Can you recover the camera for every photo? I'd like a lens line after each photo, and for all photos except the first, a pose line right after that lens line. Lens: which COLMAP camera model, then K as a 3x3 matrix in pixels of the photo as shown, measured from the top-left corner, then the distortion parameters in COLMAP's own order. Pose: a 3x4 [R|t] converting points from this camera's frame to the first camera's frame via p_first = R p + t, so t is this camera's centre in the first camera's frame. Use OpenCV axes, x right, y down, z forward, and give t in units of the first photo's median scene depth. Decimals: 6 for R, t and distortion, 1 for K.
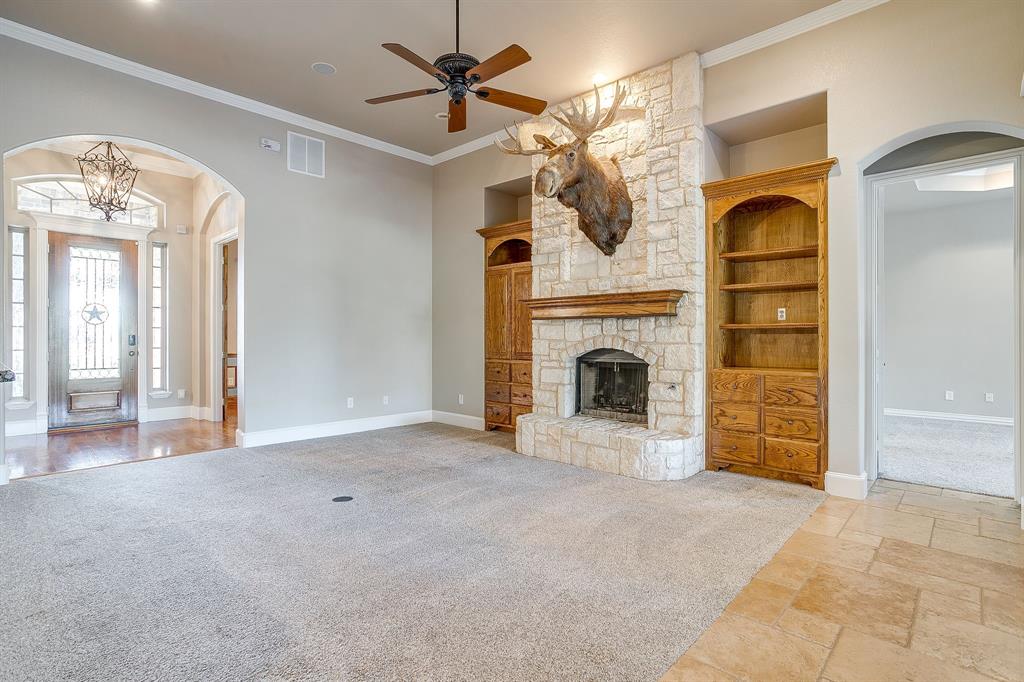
lens RADIAL K [[503.5, 0, 510.3], [0, 503.5, 336.0], [0, 0, 1]] dist [-0.012255, 0.000150]
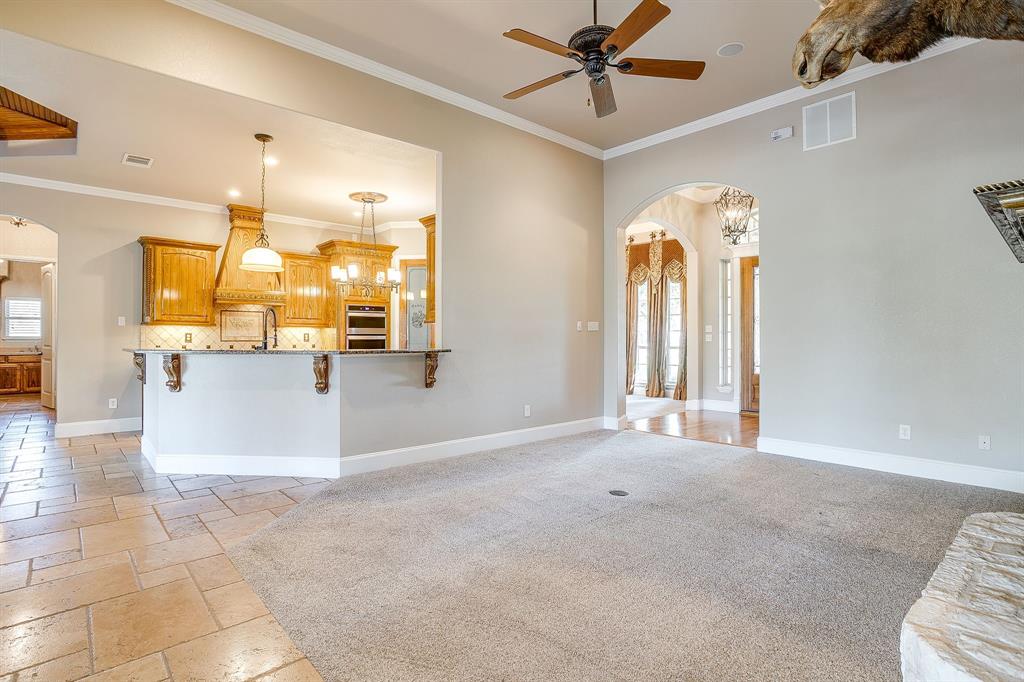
lens RADIAL K [[503.5, 0, 510.3], [0, 503.5, 336.0], [0, 0, 1]] dist [-0.012255, 0.000150]
pose [[-0.060754, -0.006426, -0.998132, 0.387925], [0.000327, 0.999979, -0.006458, 0.000894], [0.998153, -0.000719, -0.060751, 0.443658]]
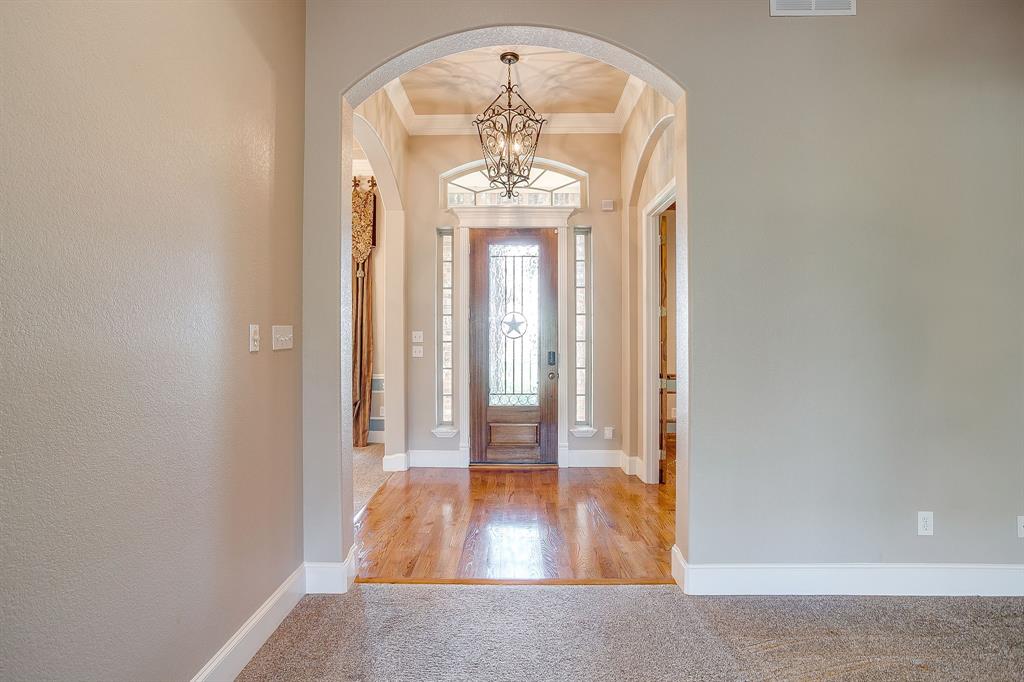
lens RADIAL K [[519.9, 0, 496.5], [0, 519.9, 337.1], [0, 0, 1]] dist [-0.047811, 0.000005]
pose [[0.671092, -0.003379, -0.741366, -0.227183], [0.004148, 0.999991, -0.000803, -0.023989], [0.741362, -0.002536, 0.671100, 0.409009]]
